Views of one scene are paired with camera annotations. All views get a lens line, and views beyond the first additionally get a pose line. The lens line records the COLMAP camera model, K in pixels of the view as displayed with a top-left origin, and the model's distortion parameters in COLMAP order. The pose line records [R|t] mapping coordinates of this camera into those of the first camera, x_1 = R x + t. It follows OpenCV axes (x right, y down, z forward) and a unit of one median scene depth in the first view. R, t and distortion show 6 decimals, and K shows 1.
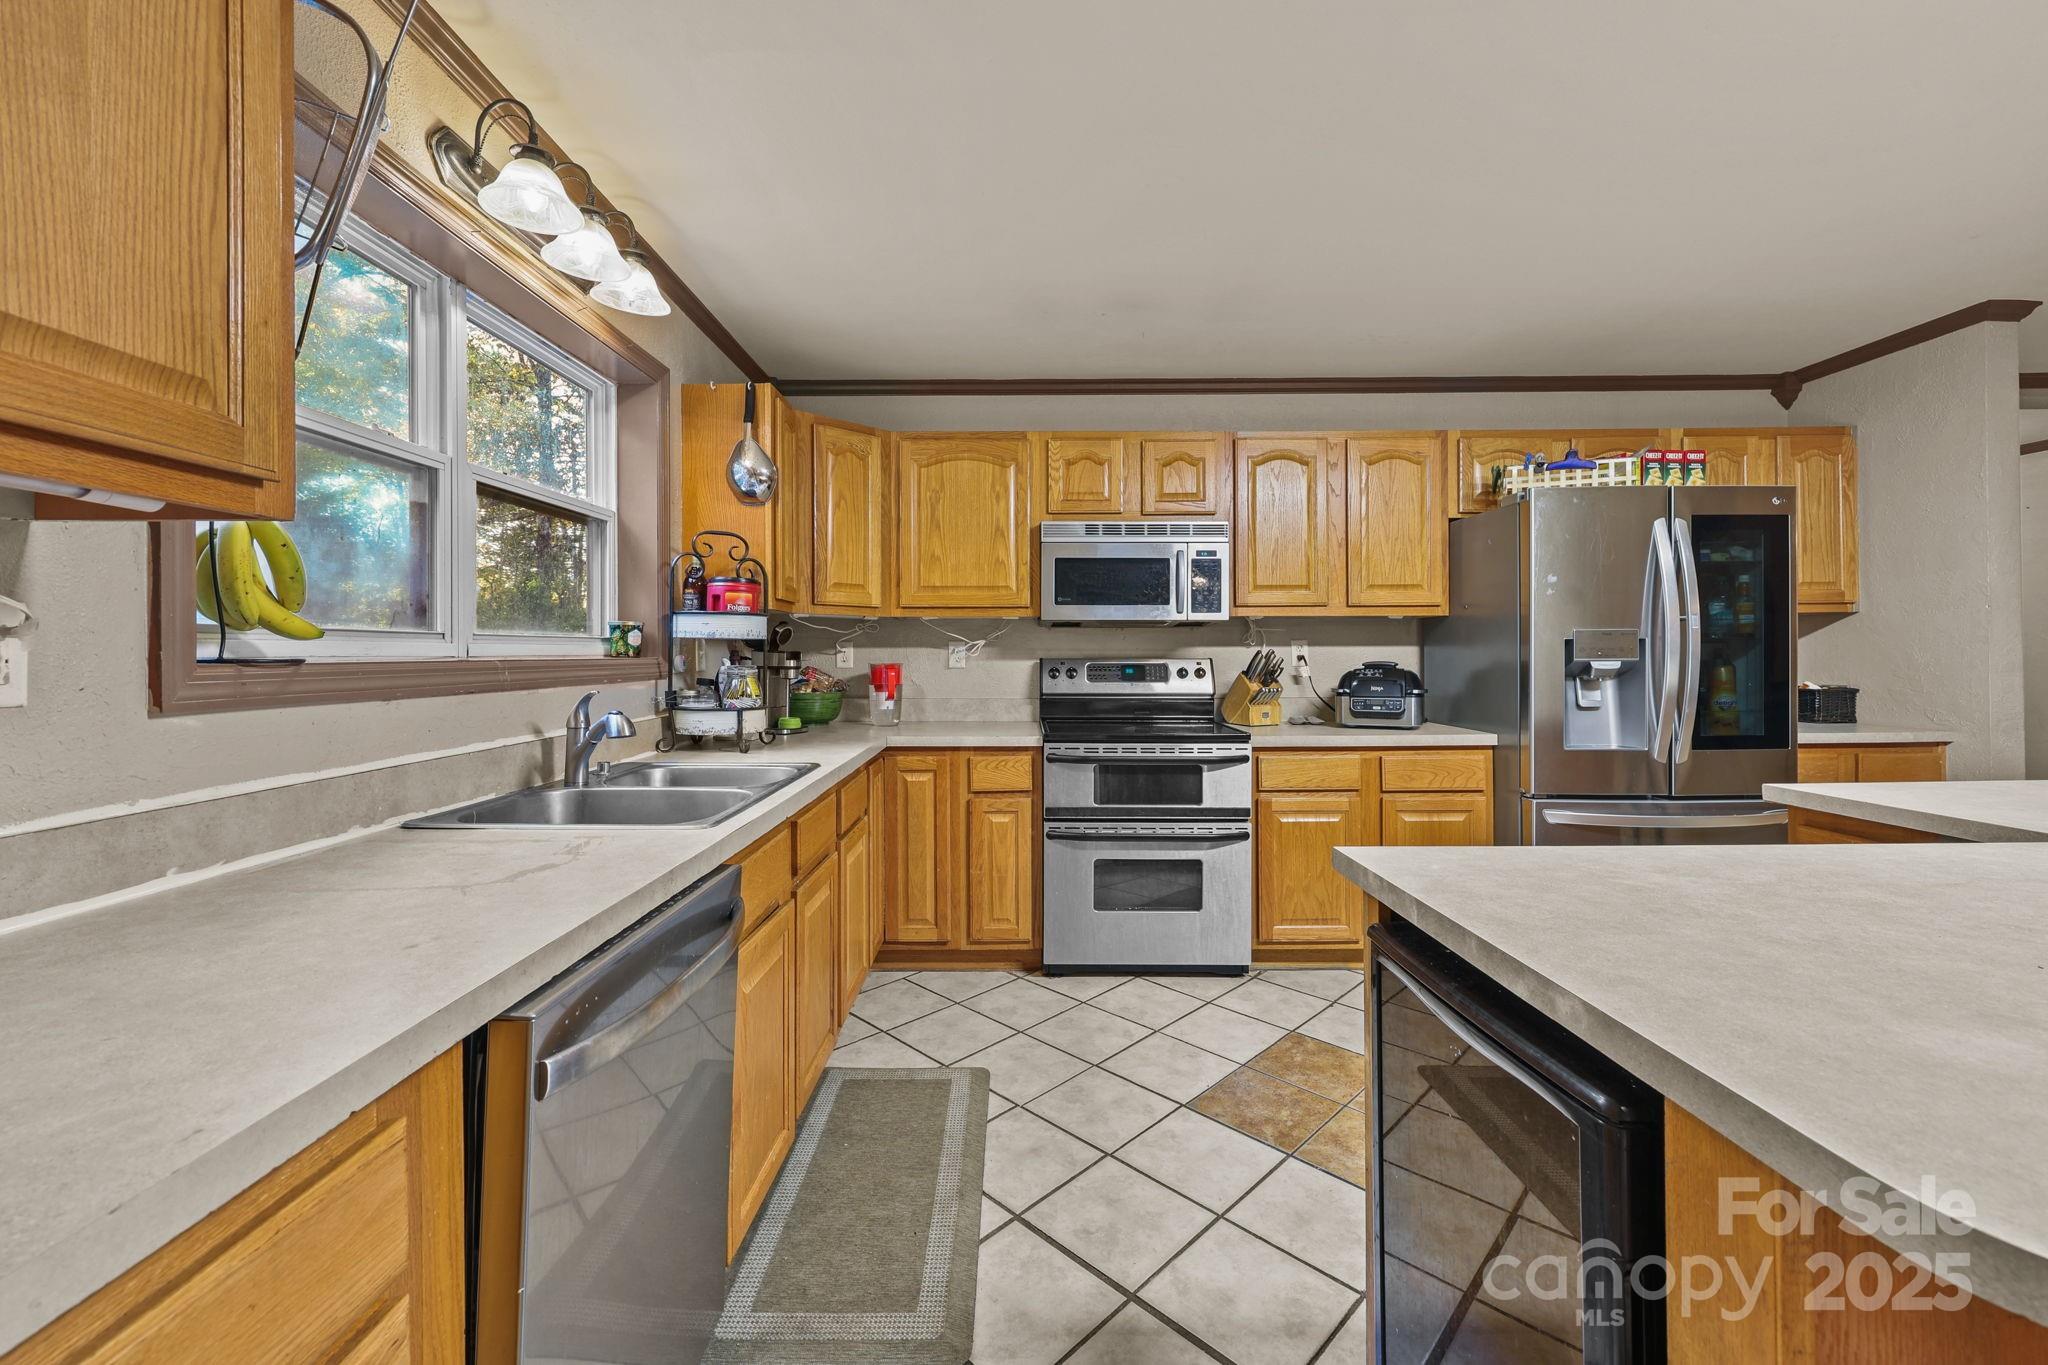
lens RADIAL K [[826.0, 0, 1012.3], [0, 826.0, 650.5], [0, 0, 1]] dist [-0.001719, -0.000261]
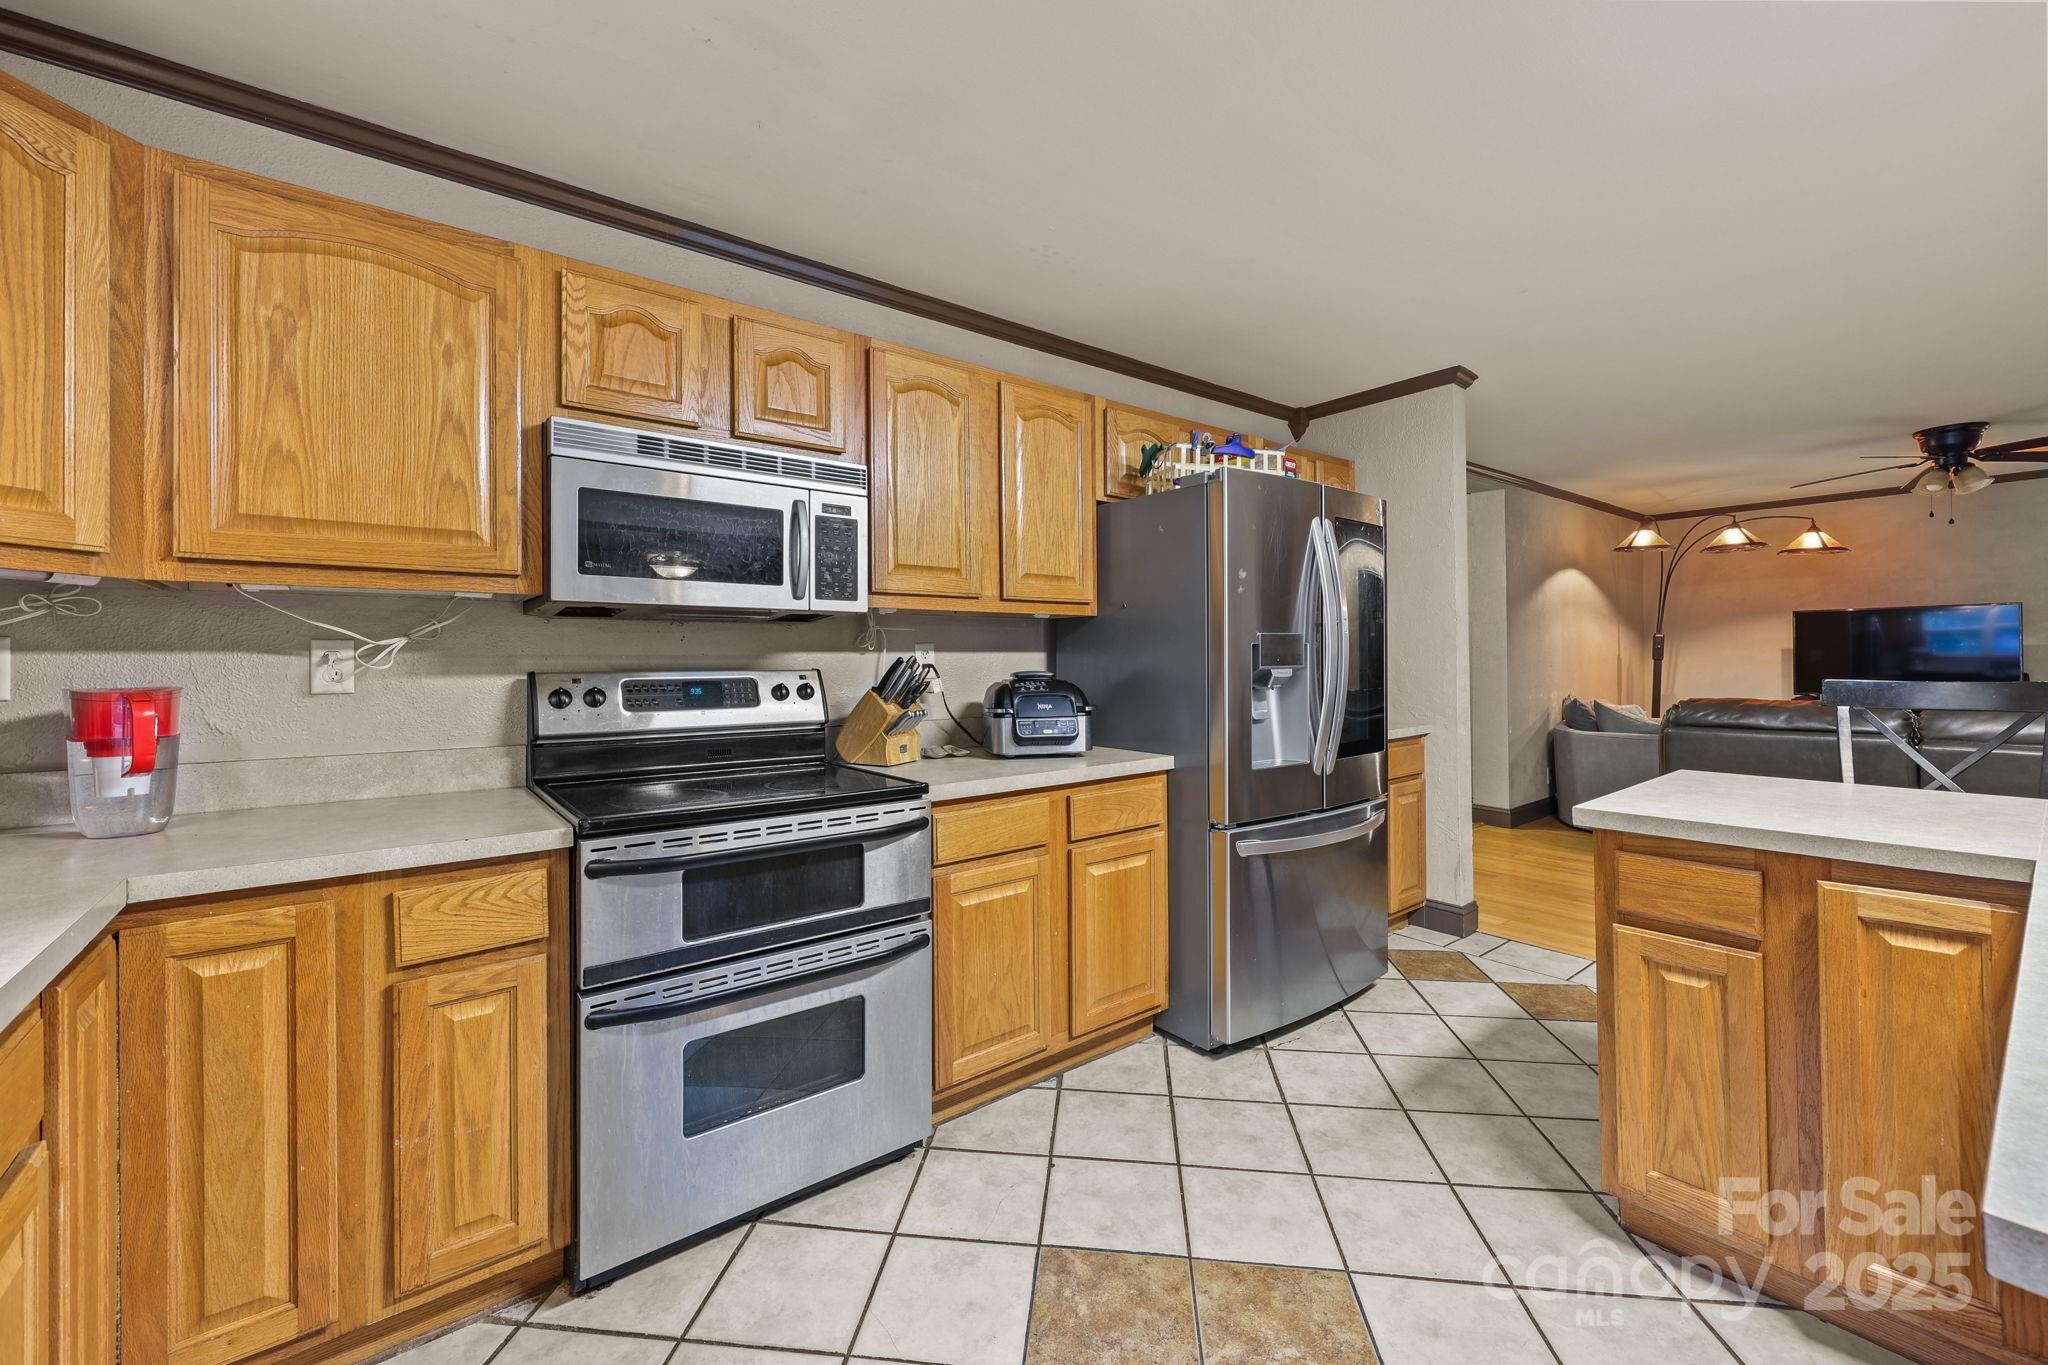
lens RADIAL K [[826.0, 0, 1018.9], [0, 826.0, 654.5], [0, 0, 1]] dist [-0.001719, -0.000261]
pose [[0.781710, 0.000723, 0.623642, -0.061960], [0.002916, 0.999984, -0.004814, 0.001096], [-0.623635, 0.005582, 0.781695, 0.408263]]
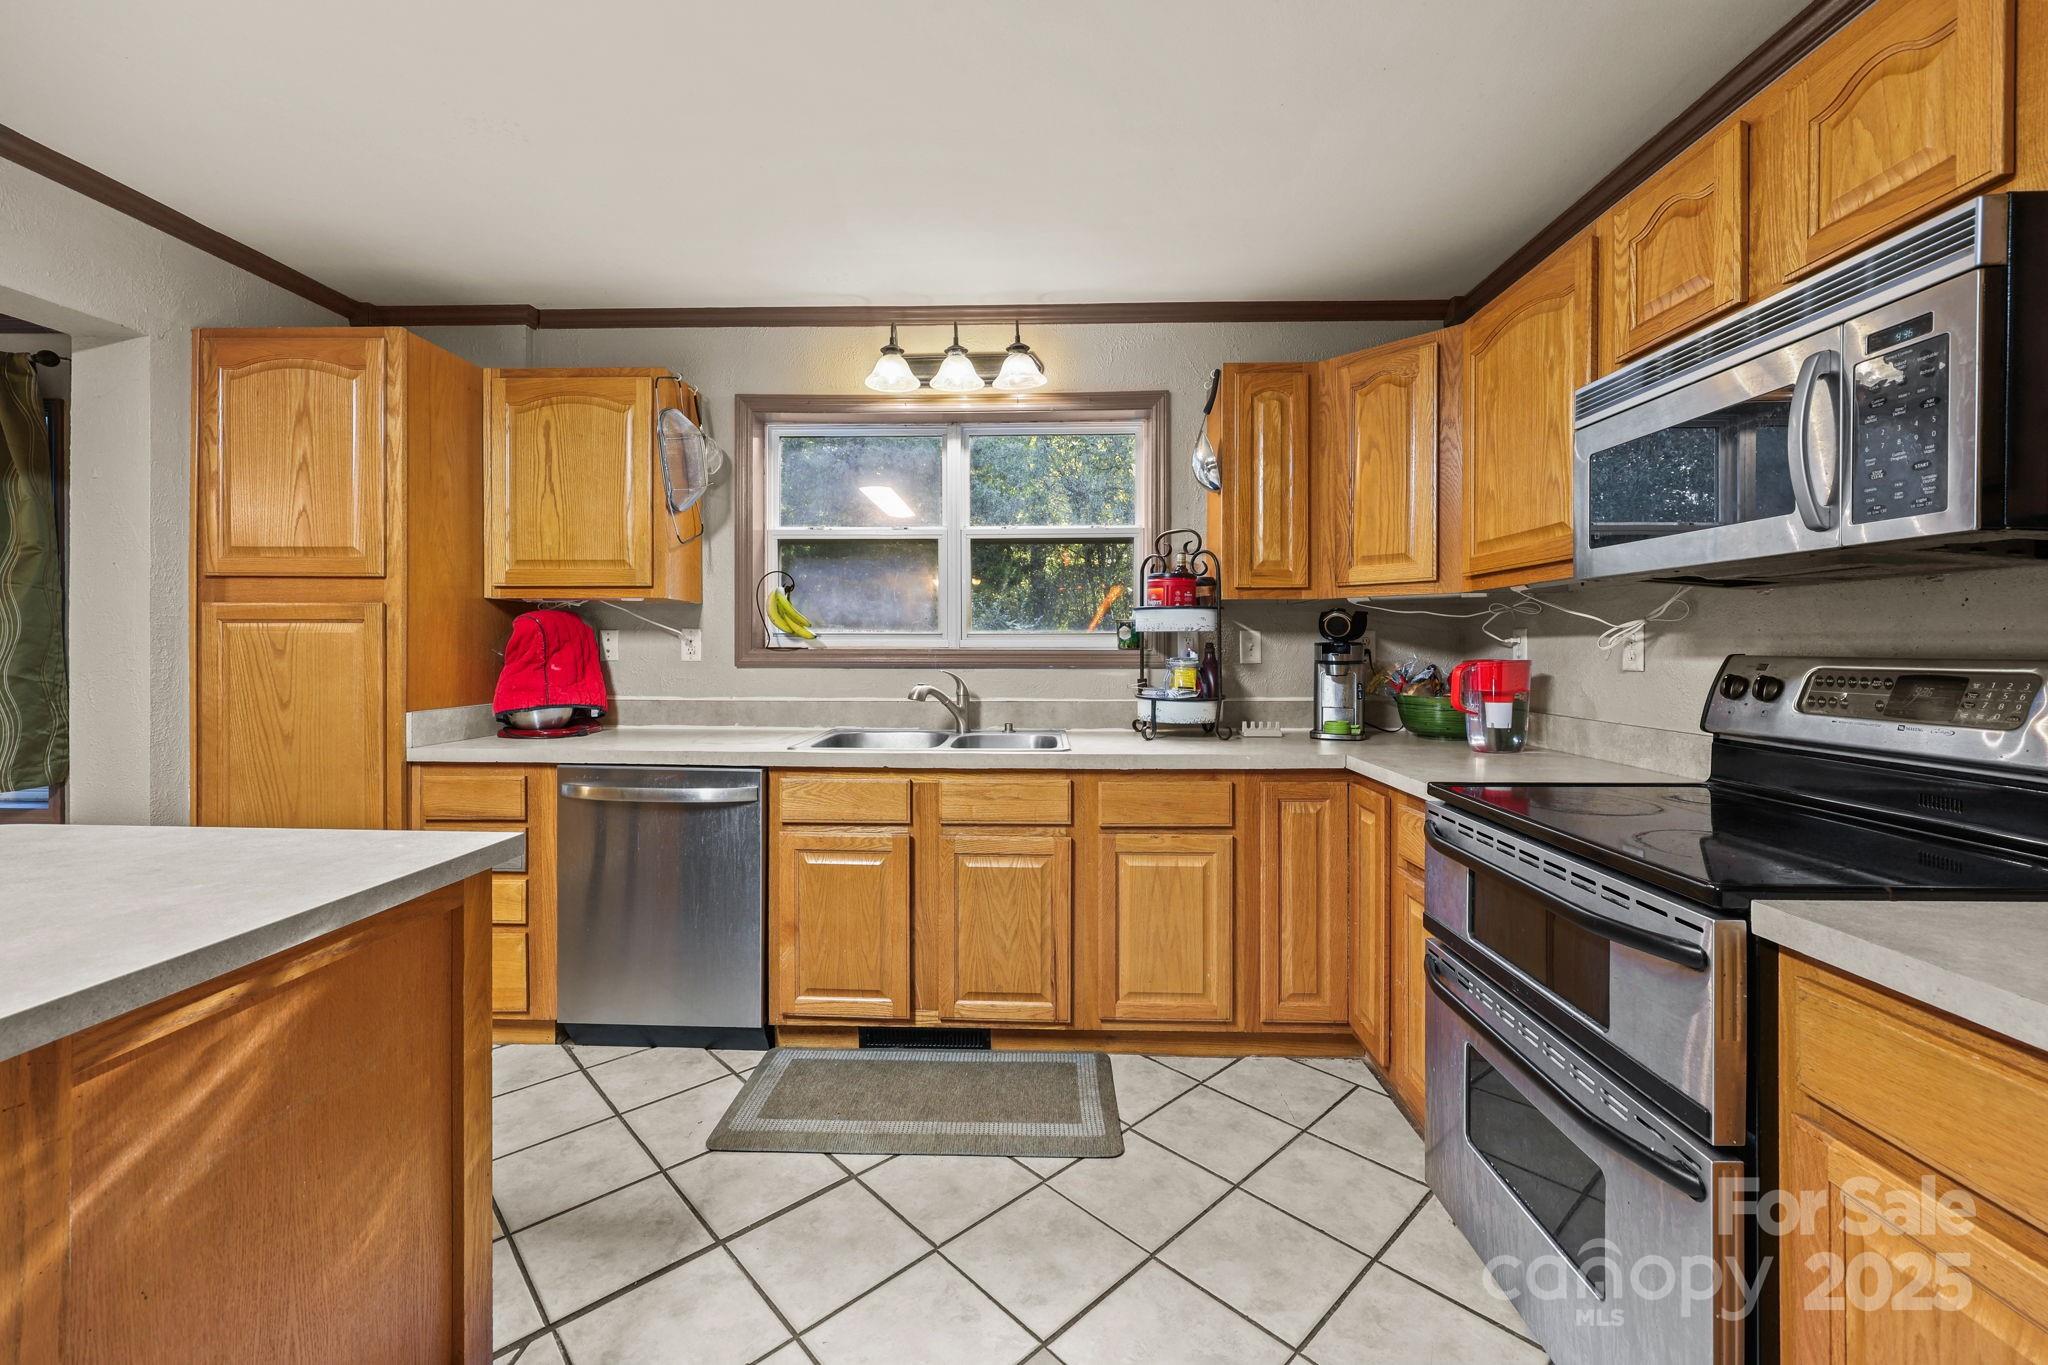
lens RADIAL K [[826.0, 0, 1027.5], [0, 826.0, 653.7], [0, 0, 1]] dist [-0.001719, -0.000261]
pose [[-0.019335, 0.008363, -0.999778, 0.577788], [0.002907, 0.999961, 0.008308, 0.003835], [0.999809, -0.002745, -0.019359, 0.681810]]
